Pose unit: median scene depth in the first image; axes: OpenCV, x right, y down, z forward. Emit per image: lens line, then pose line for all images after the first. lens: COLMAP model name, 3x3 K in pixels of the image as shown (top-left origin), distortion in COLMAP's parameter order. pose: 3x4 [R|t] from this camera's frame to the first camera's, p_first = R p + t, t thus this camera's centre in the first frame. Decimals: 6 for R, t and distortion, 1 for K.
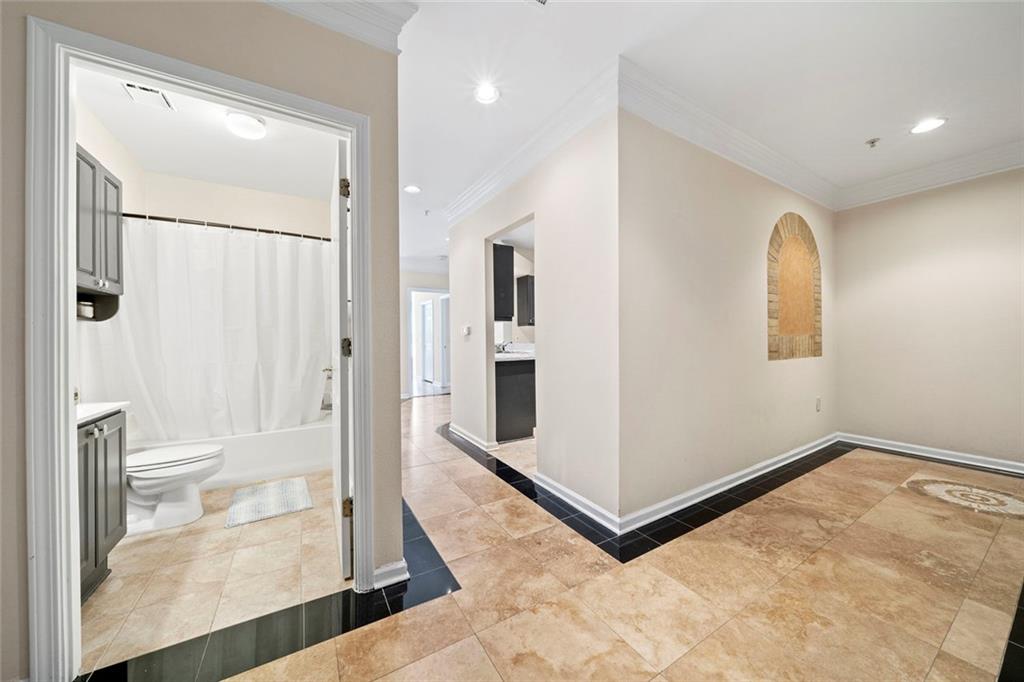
lens RADIAL K [[354.0, 0, 516.9], [0, 354.0, 338.1], [0, 0, 1]] dist [0.000835, 0.000128]
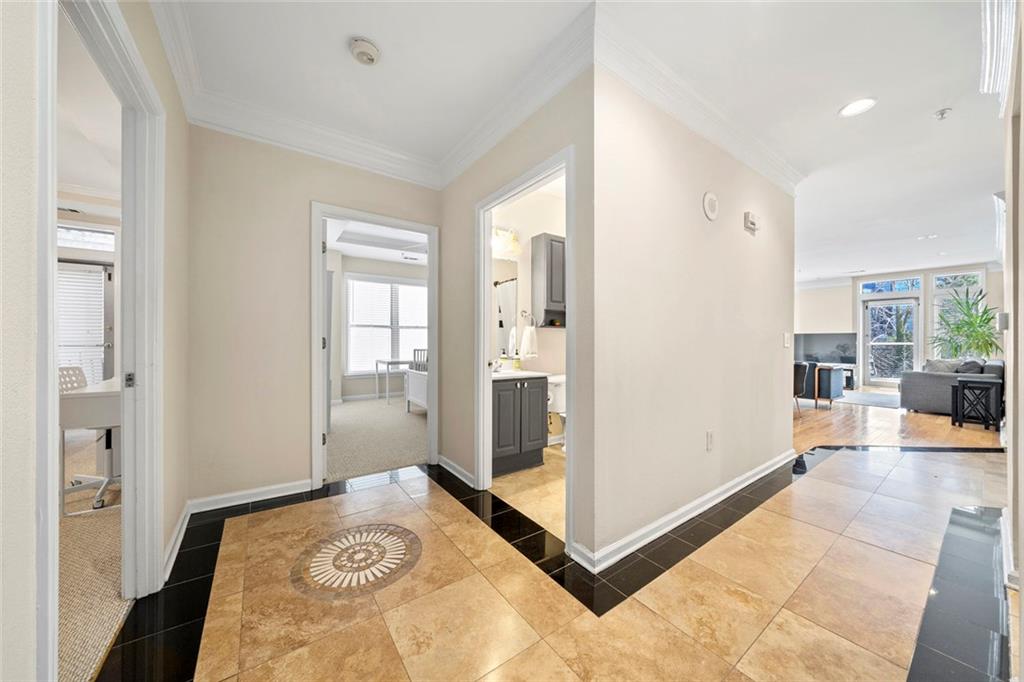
lens RADIAL K [[354.0, 0, 542.6], [0, 354.0, 338.8], [0, 0, 1]] dist [0.000835, 0.000128]
pose [[0.114215, 0.008313, -0.993421, 0.656022], [-0.003512, 0.999962, 0.007964, -0.044880], [0.993450, 0.002579, 0.114240, 0.628022]]
